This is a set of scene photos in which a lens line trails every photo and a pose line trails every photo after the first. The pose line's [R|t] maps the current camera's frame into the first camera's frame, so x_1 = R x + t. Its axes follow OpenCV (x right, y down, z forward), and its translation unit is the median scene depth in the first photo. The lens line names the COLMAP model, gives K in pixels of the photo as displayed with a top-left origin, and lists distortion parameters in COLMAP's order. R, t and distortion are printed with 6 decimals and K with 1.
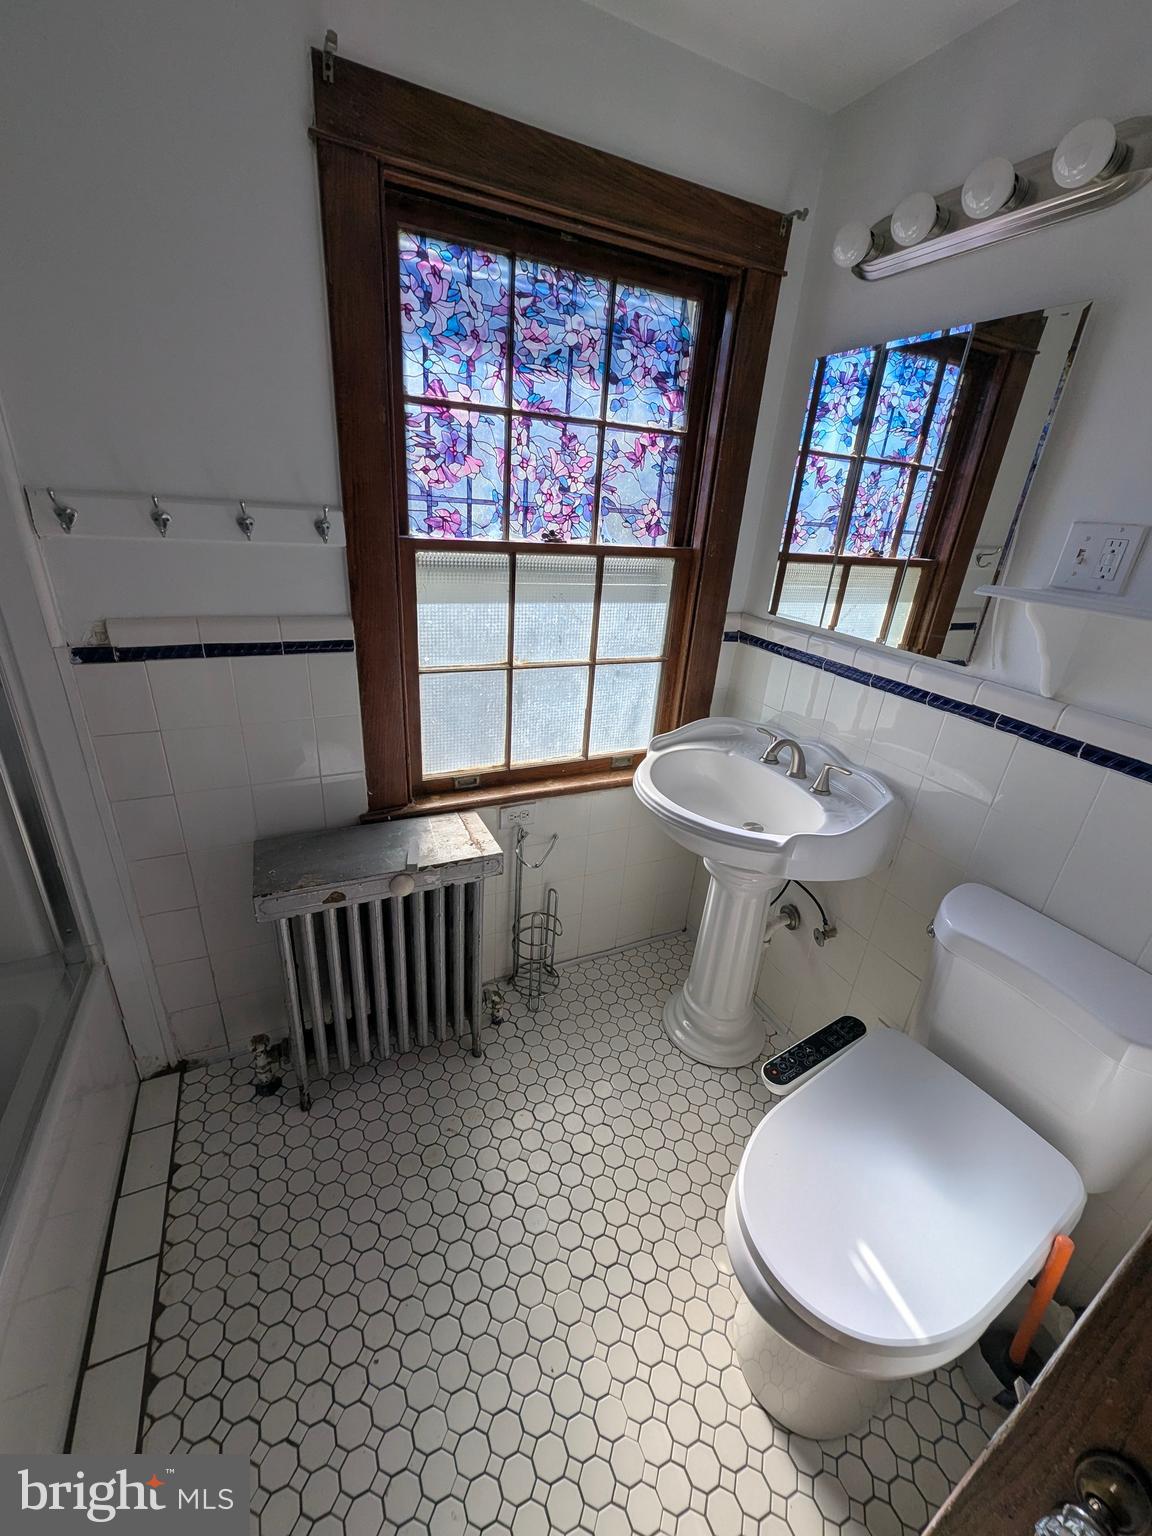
lens RADIAL K [[608.6, 0, 575.7], [0, 608.6, 763.8], [0, 0, 1]] dist [-0.001515, 0.000013]
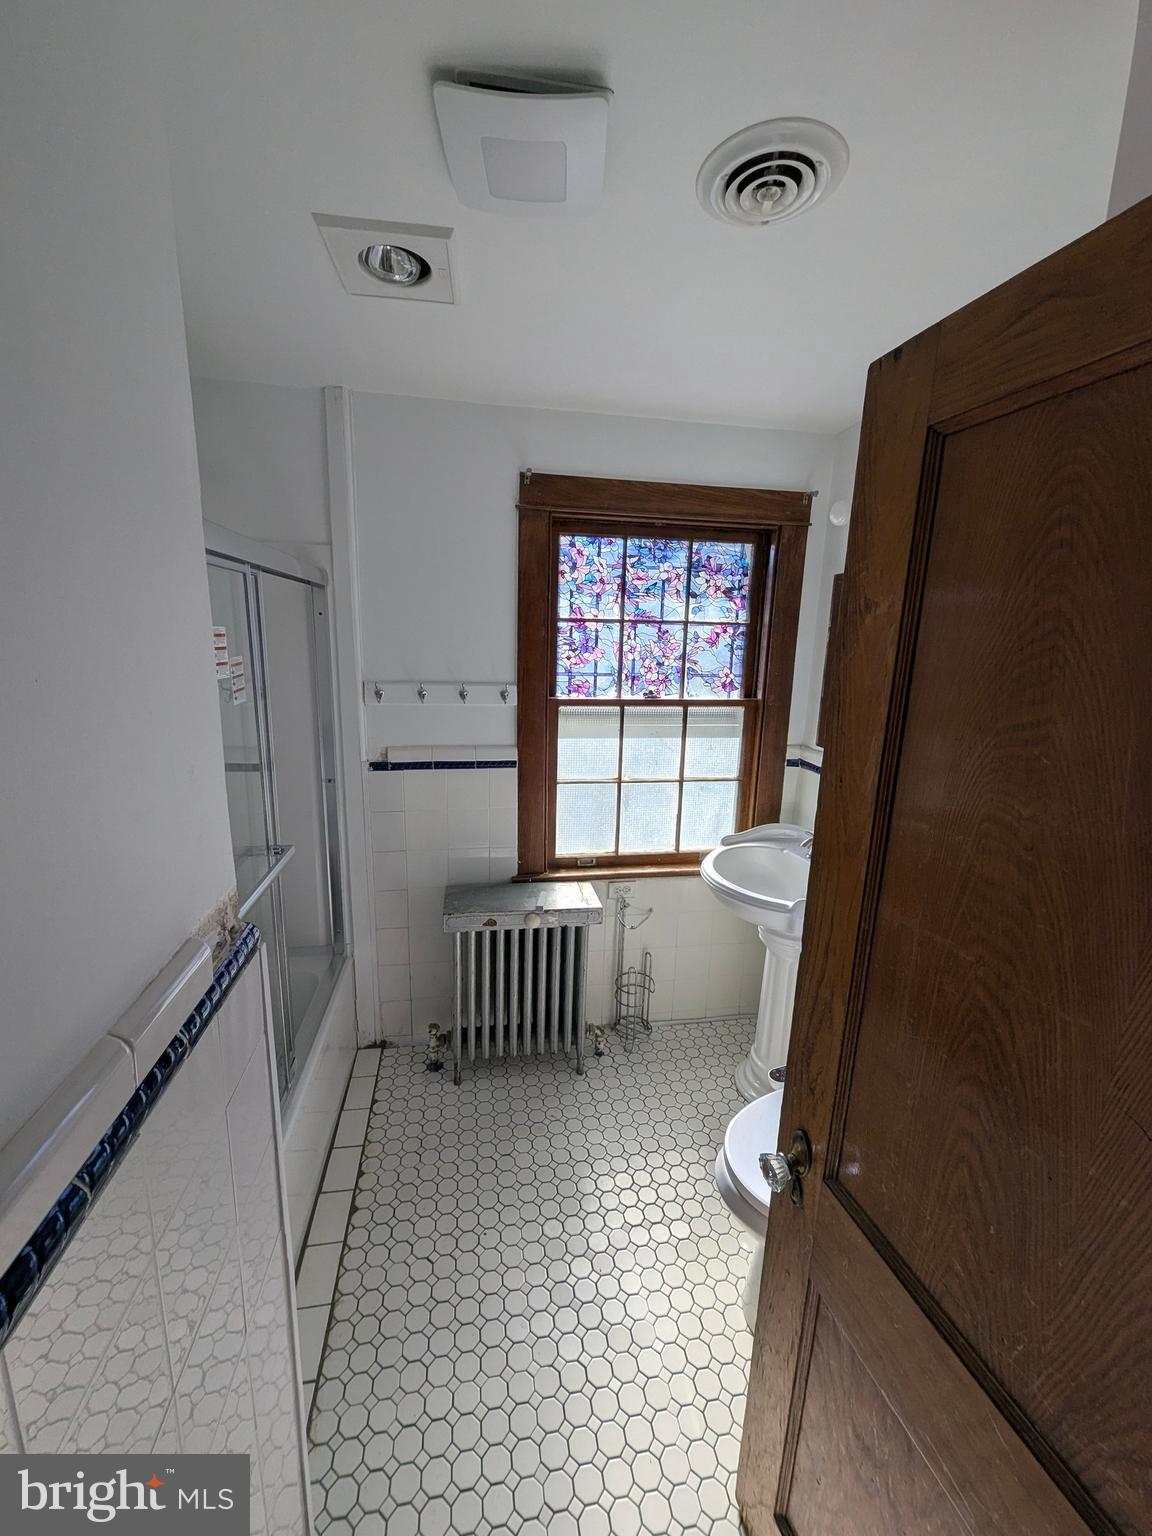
lens RADIAL K [[608.6, 0, 575.7], [0, 608.6, 763.8], [0, 0, 1]] dist [-0.001515, 0.000013]
pose [[0.962609, 0.012560, -0.270605, 0.202146], [-0.068992, 0.977352, -0.200056, 0.106398], [0.261963, 0.211245, 0.941674, -0.432830]]
